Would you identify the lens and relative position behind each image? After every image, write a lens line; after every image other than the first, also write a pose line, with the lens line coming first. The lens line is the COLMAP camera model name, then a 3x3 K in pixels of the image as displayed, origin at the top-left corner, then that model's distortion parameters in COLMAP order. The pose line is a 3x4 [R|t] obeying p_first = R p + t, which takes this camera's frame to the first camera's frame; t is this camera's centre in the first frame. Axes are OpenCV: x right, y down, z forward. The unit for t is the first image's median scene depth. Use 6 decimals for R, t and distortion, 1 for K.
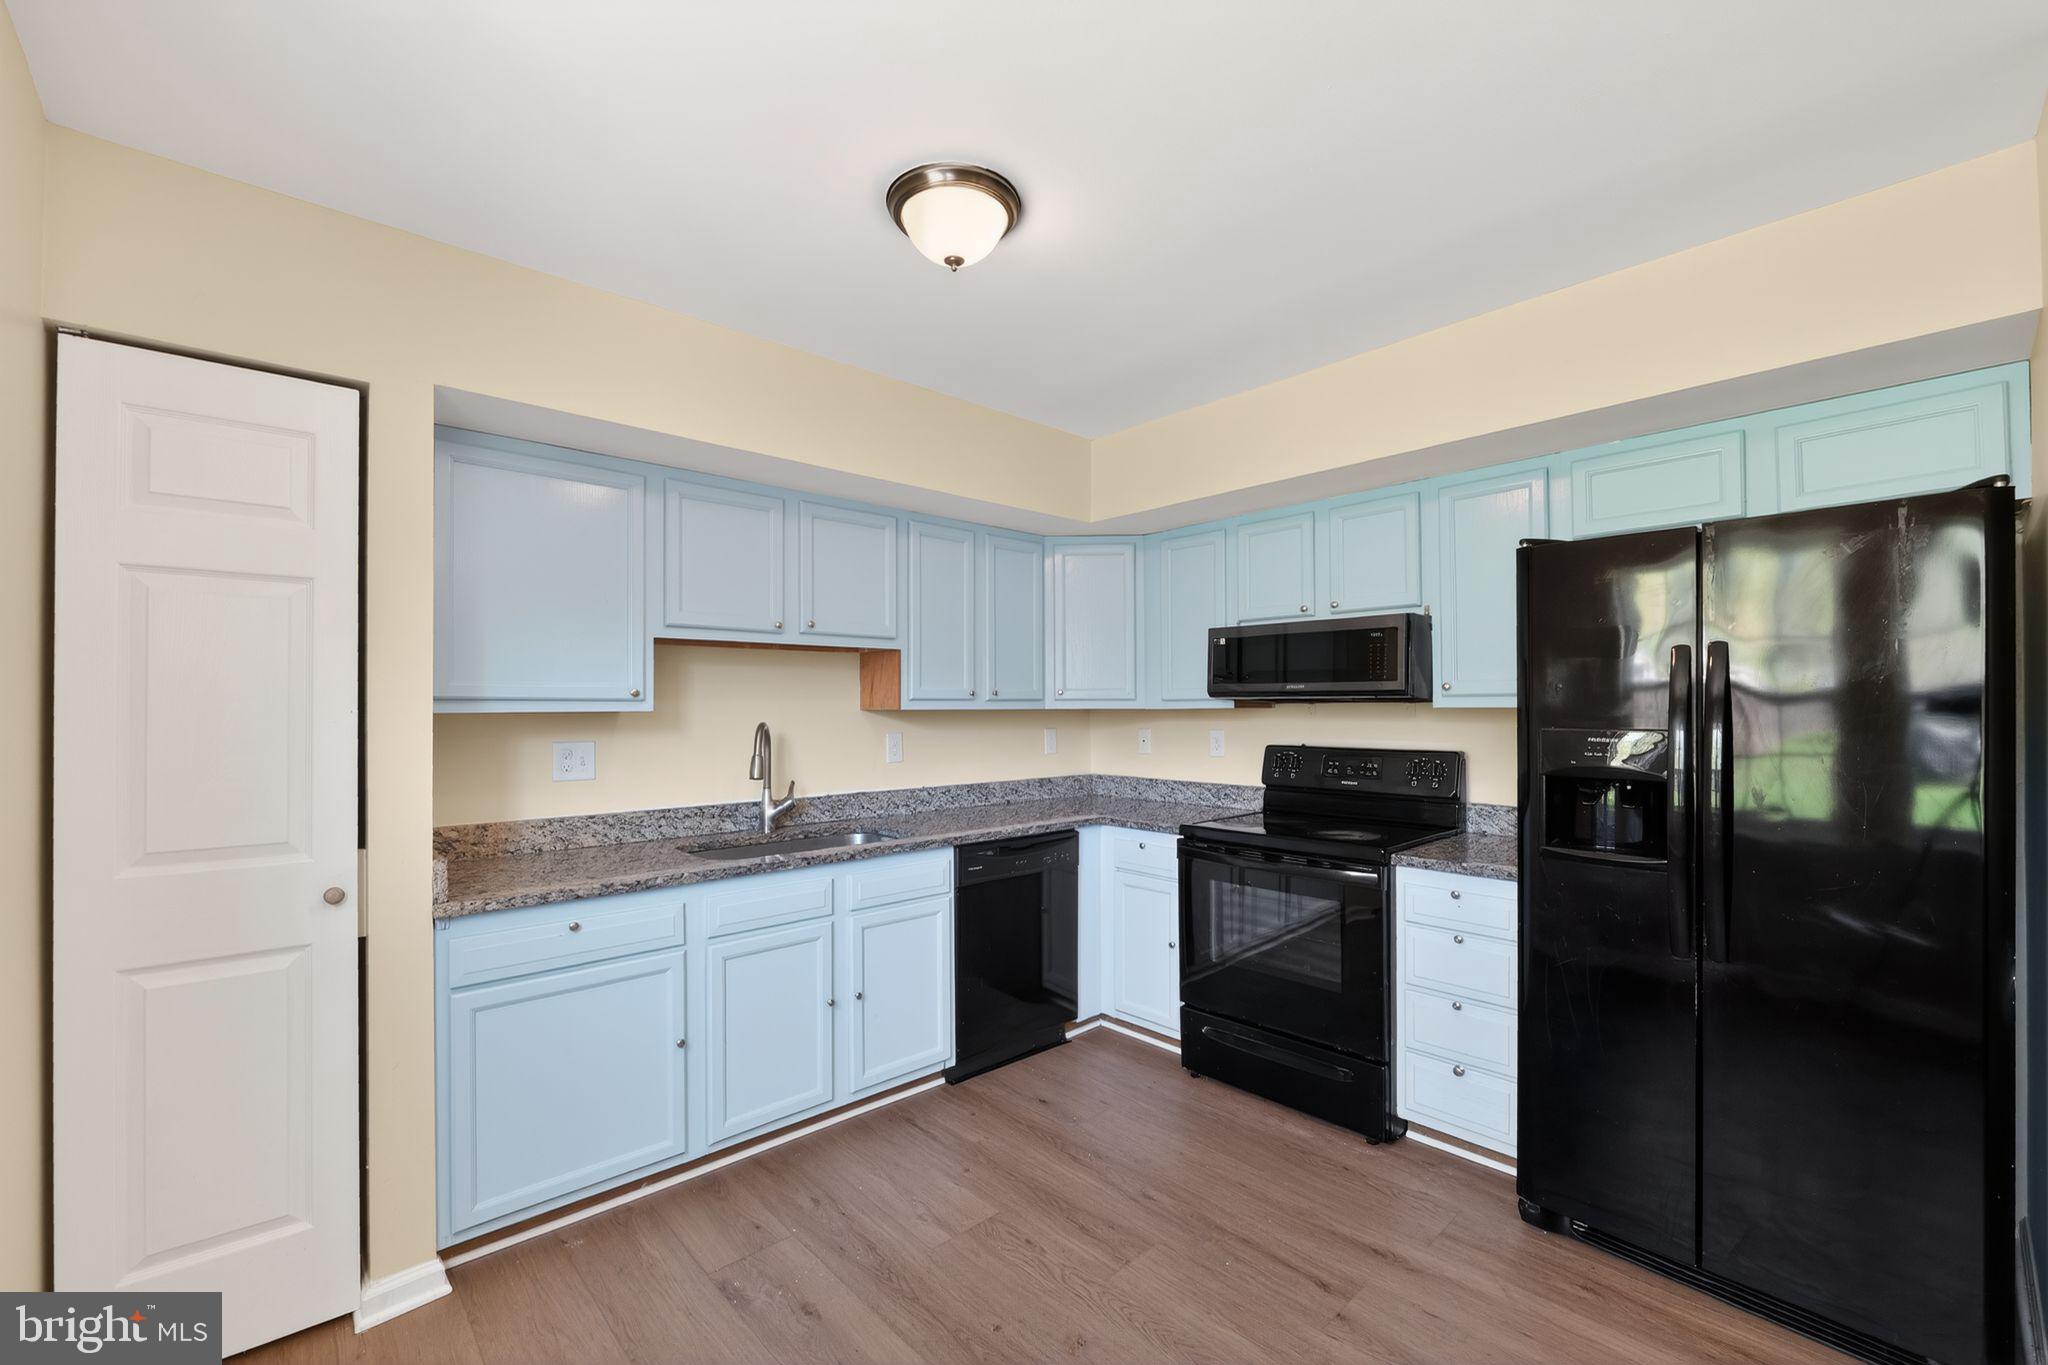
lens RADIAL K [[851.0, 0, 1016.1], [0, 851.0, 705.2], [0, 0, 1]] dist [-0.002260, -0.000256]
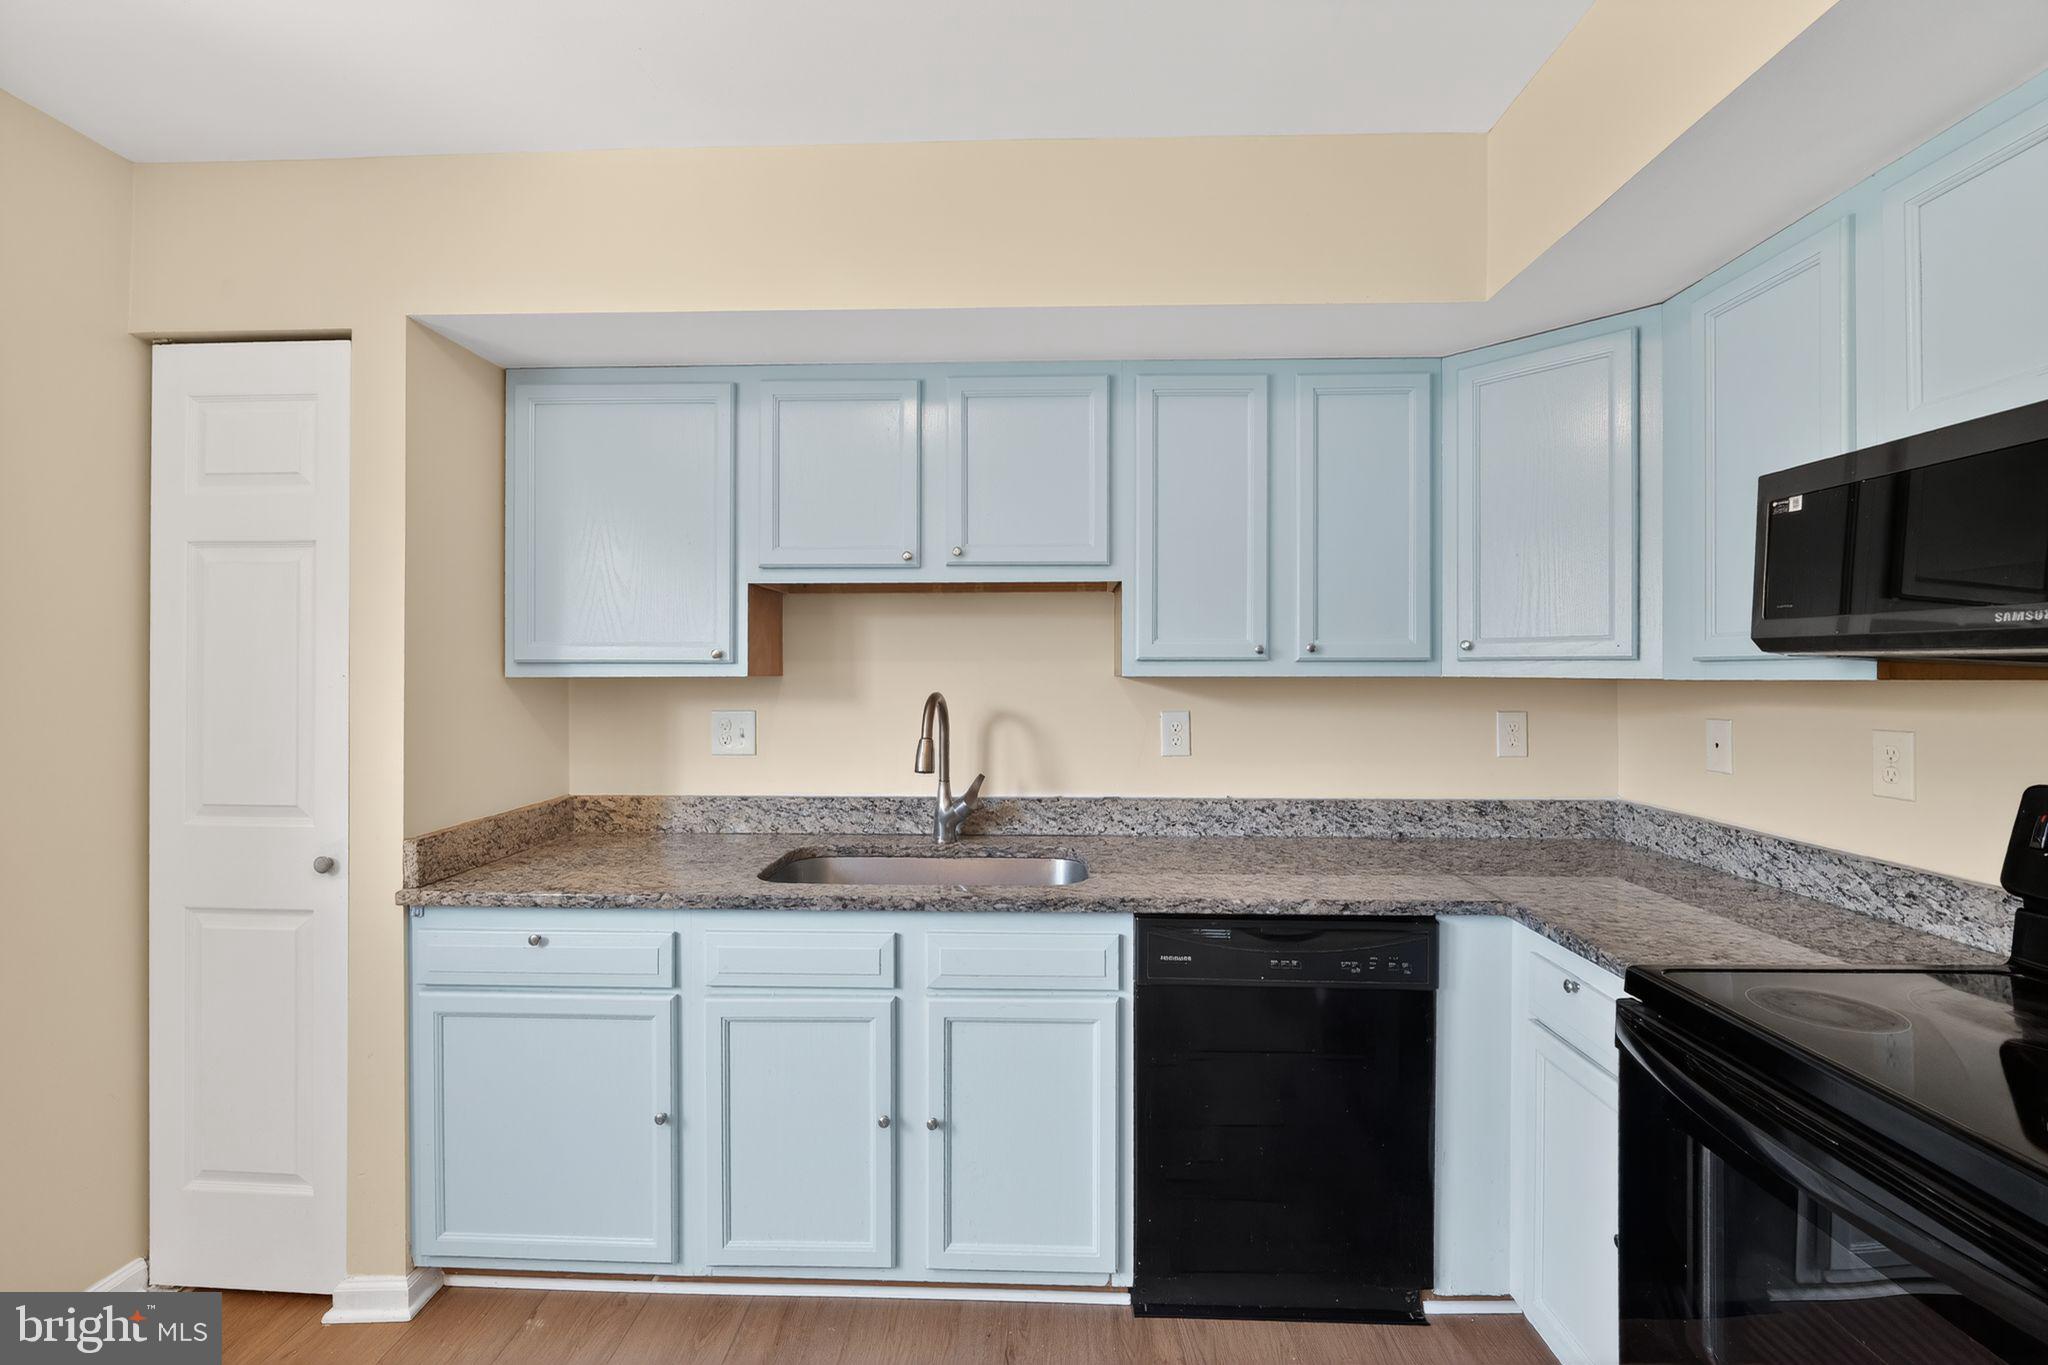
lens RADIAL K [[862.3, 0, 1021.1], [0, 862.3, 669.0], [0, 0, 1]] dist [-0.006150, -0.000303]
pose [[0.719446, 0.003552, -0.694539, 0.282820], [-0.001175, 0.999992, 0.003897, -0.002894], [0.694547, -0.001988, 0.719444, 0.528324]]
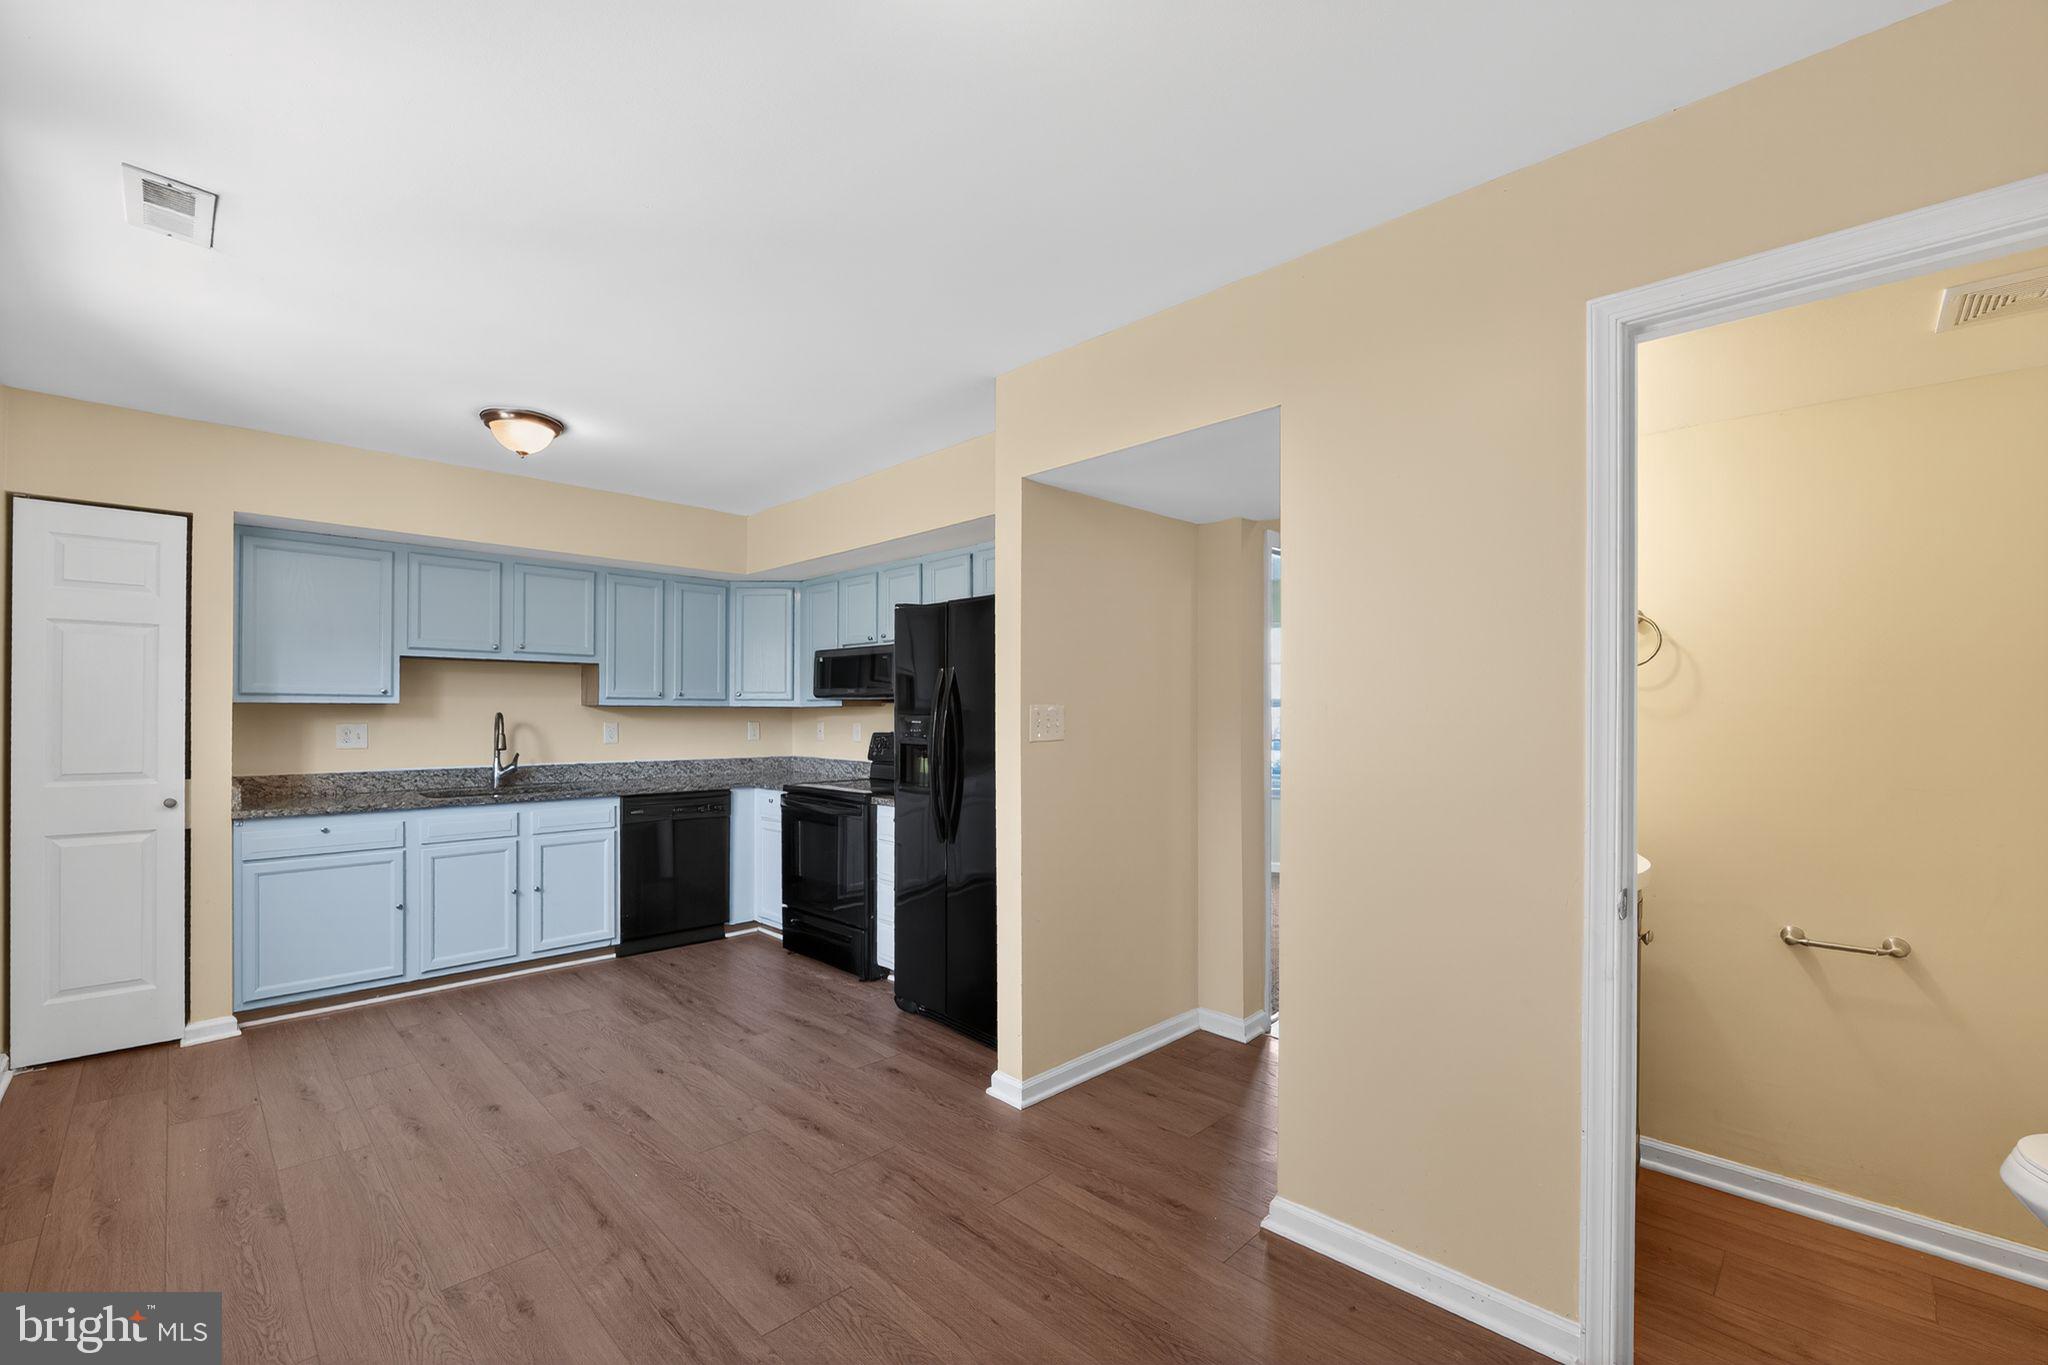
lens RADIAL K [[867.2, 0, 997.9], [0, 867.2, 714.9], [0, 0, 1]] dist [-0.000823, 0.000134]
pose [[0.999640, 0.006879, 0.025928, 0.551385], [-0.006982, 0.999968, 0.003863, 0.012551], [-0.025901, -0.004042, 0.999656, -0.536800]]
